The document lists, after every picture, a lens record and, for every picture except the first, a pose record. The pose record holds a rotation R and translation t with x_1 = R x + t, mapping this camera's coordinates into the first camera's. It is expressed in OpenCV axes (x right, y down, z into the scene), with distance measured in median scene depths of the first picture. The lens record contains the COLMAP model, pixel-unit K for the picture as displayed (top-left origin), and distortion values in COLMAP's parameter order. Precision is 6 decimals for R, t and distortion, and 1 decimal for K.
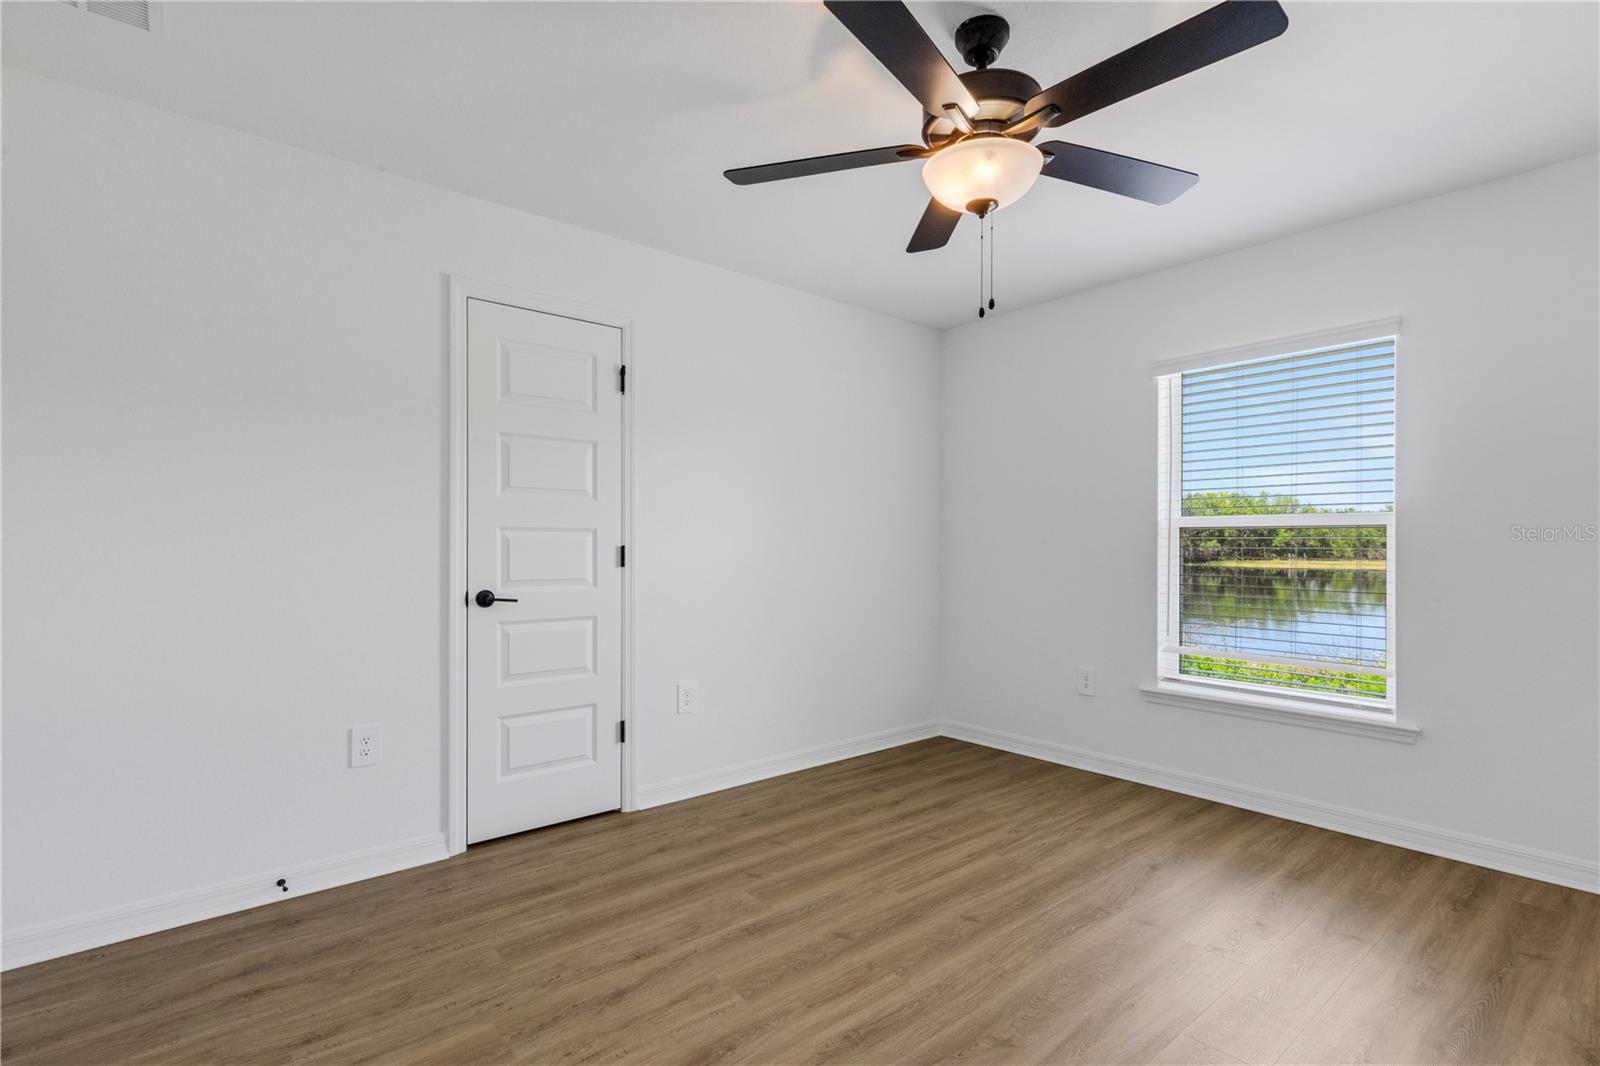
lens RADIAL K [[755.6, 0, 789.5], [0, 755.6, 548.9], [0, 0, 1]] dist [0.026485, -0.002078]
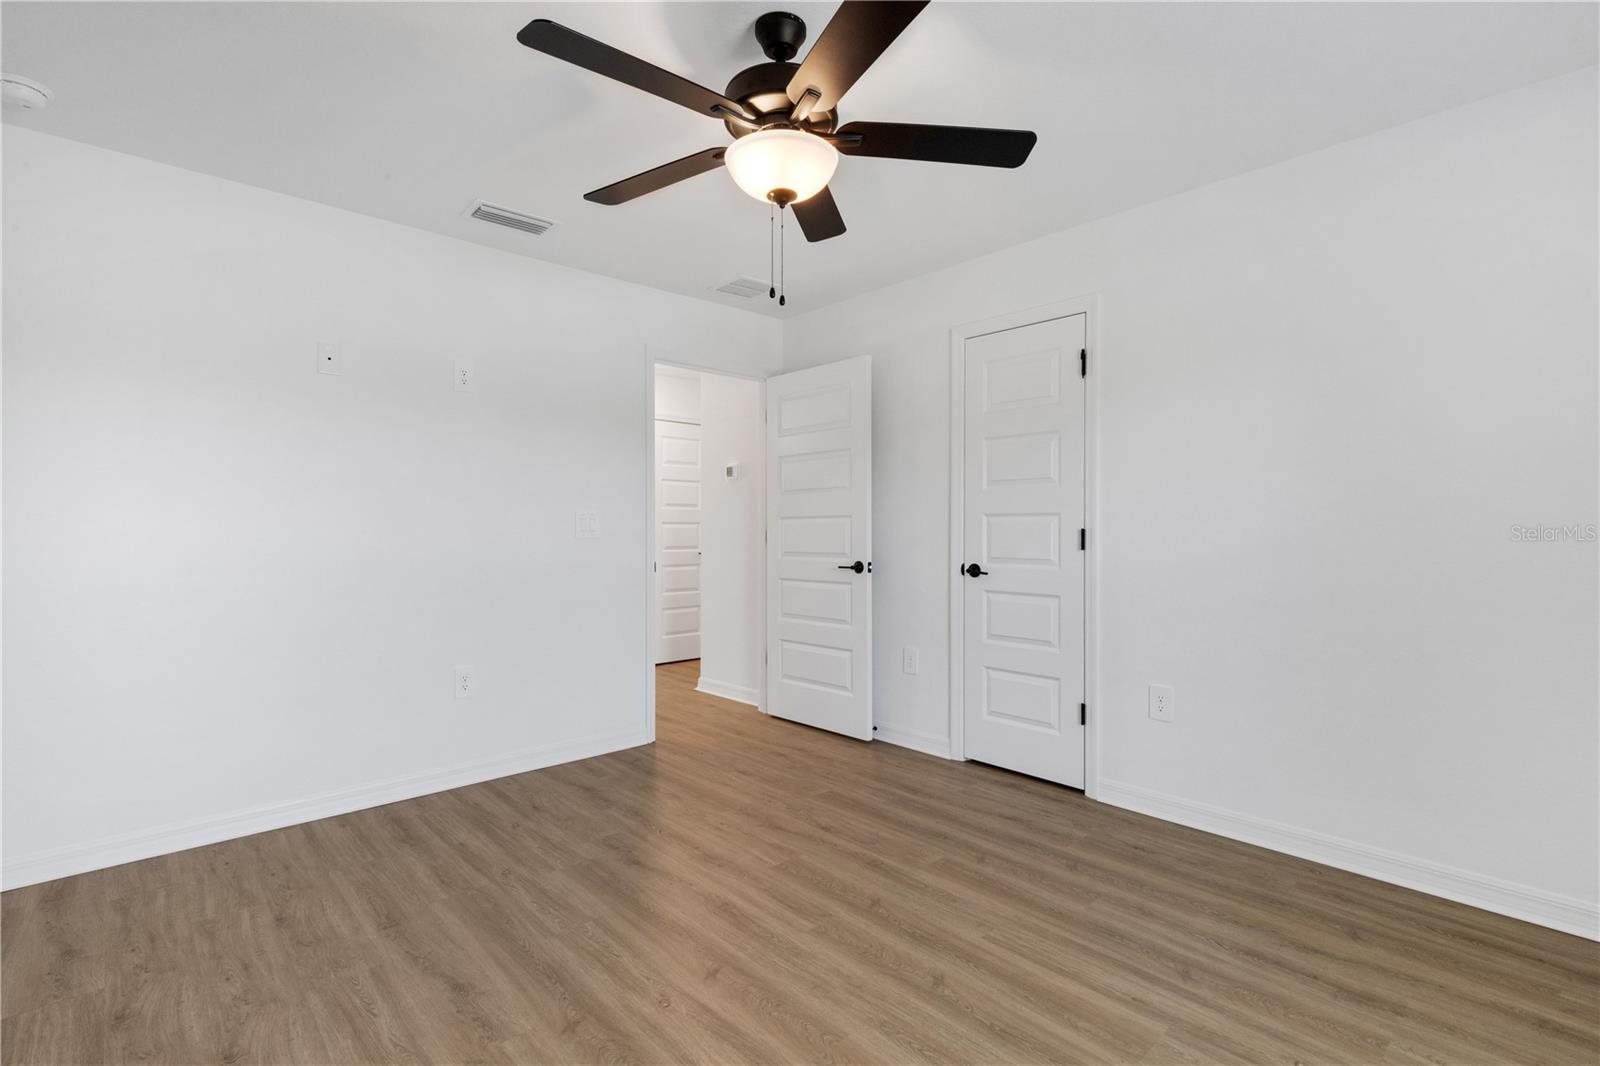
lens RADIAL K [[755.6, 0, 821.1], [0, 755.6, 527.9], [0, 0, 1]] dist [0.026485, -0.002078]
pose [[0.059392, -0.003603, -0.998228, 0.890899], [0.000337, 0.999994, -0.003589, -0.002333], [0.998235, -0.000123, 0.059393, 0.692838]]
